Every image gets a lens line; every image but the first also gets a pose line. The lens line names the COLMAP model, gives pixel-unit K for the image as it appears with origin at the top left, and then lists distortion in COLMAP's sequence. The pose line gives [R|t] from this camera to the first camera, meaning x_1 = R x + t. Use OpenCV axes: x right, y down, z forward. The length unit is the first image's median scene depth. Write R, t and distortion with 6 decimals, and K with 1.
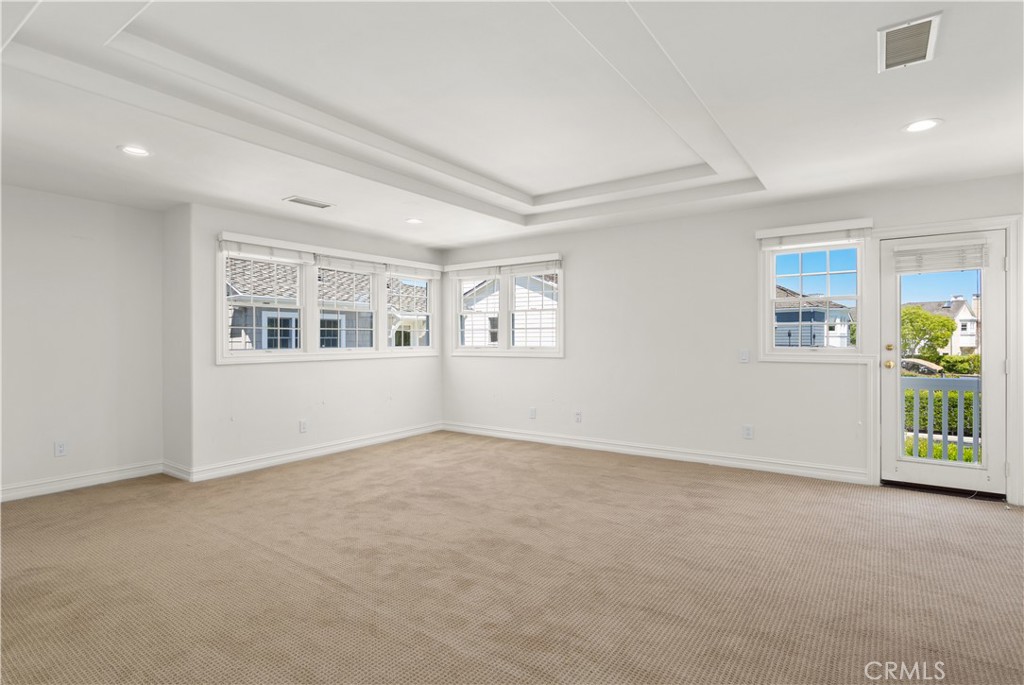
lens RADIAL K [[520.1, 0, 506.4], [0, 520.1, 345.8], [0, 0, 1]] dist [0.019485, -0.001805]
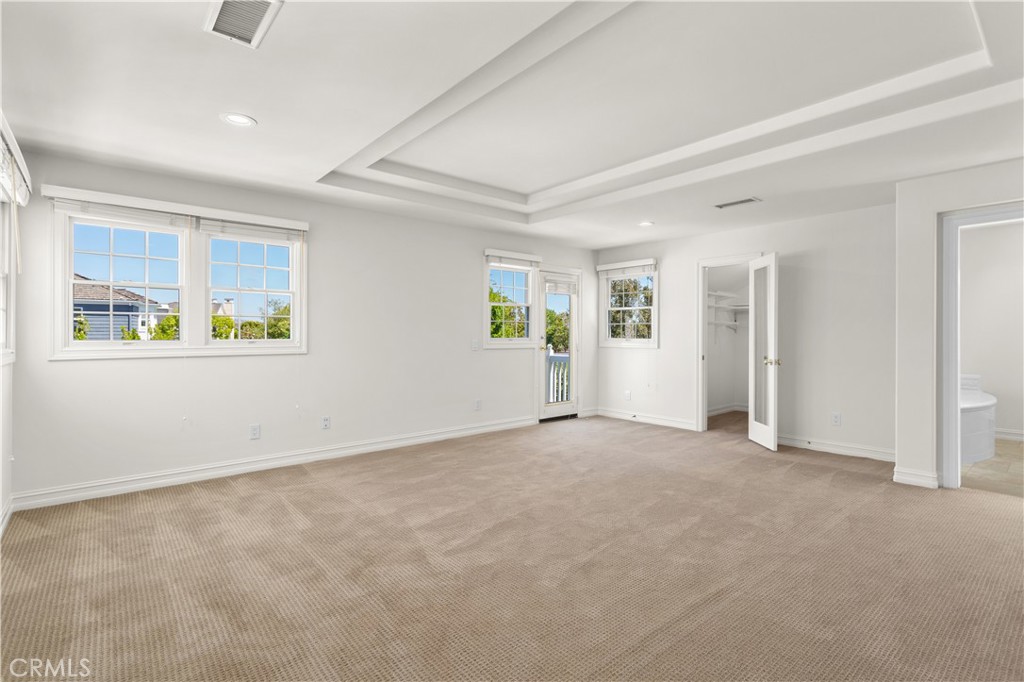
lens RADIAL K [[492.9, 0, 506.3], [0, 492.9, 333.9], [0, 0, 1]] dist [0.023615, 0.001266]
pose [[0.253534, 0.006169, 0.967307, -0.753854], [0.009780, 0.999912, -0.008941, 0.004691], [-0.967277, 0.011728, 0.253452, 0.694551]]
